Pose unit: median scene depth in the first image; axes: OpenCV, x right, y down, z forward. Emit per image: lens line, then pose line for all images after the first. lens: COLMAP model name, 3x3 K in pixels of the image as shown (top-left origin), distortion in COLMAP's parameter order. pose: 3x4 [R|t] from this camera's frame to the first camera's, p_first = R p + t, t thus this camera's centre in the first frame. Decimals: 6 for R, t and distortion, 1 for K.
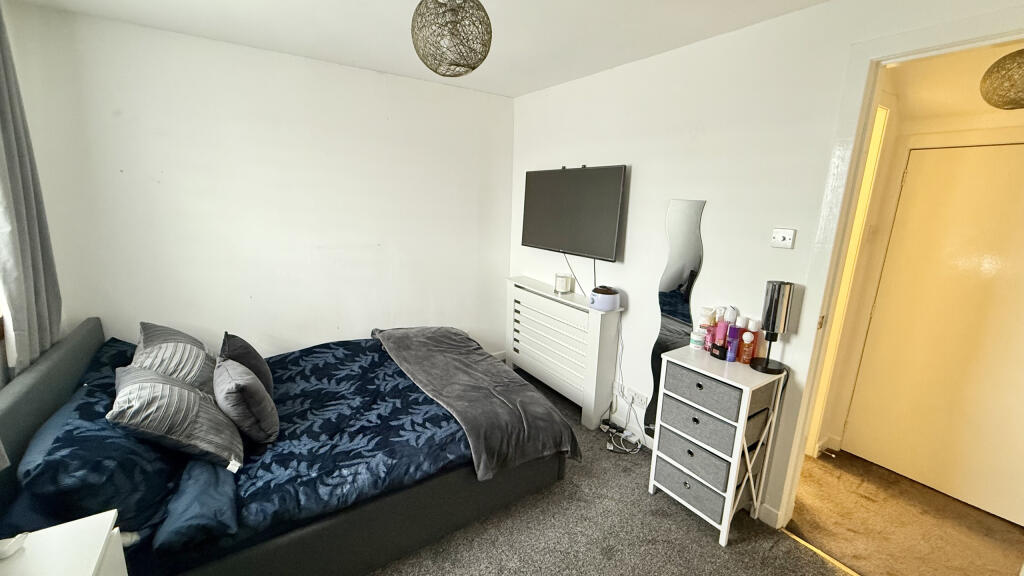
lens RADIAL K [[406.9, 0, 510.1], [0, 406.9, 286.6], [0, 0, 1]] dist [0.000223, 0.000311]
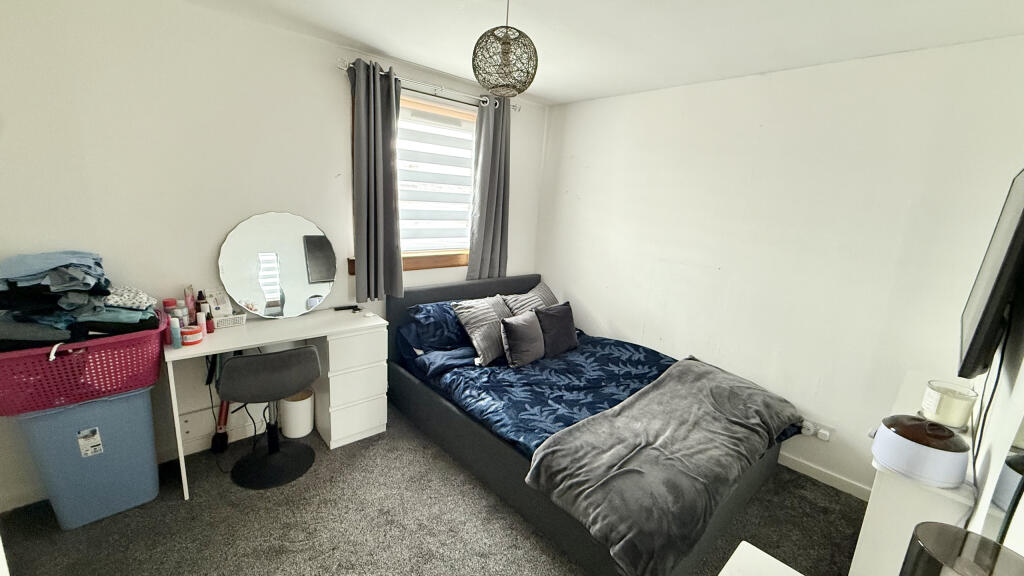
lens RADIAL K [[406.9, 0, 511.0], [0, 406.9, 285.0], [0, 0, 1]] dist [0.000223, 0.000311]
pose [[0.148138, 0.189622, -0.970618, 0.678349], [-0.272408, 0.951304, 0.144274, -0.100629], [0.950710, 0.243032, 0.192579, 0.545847]]
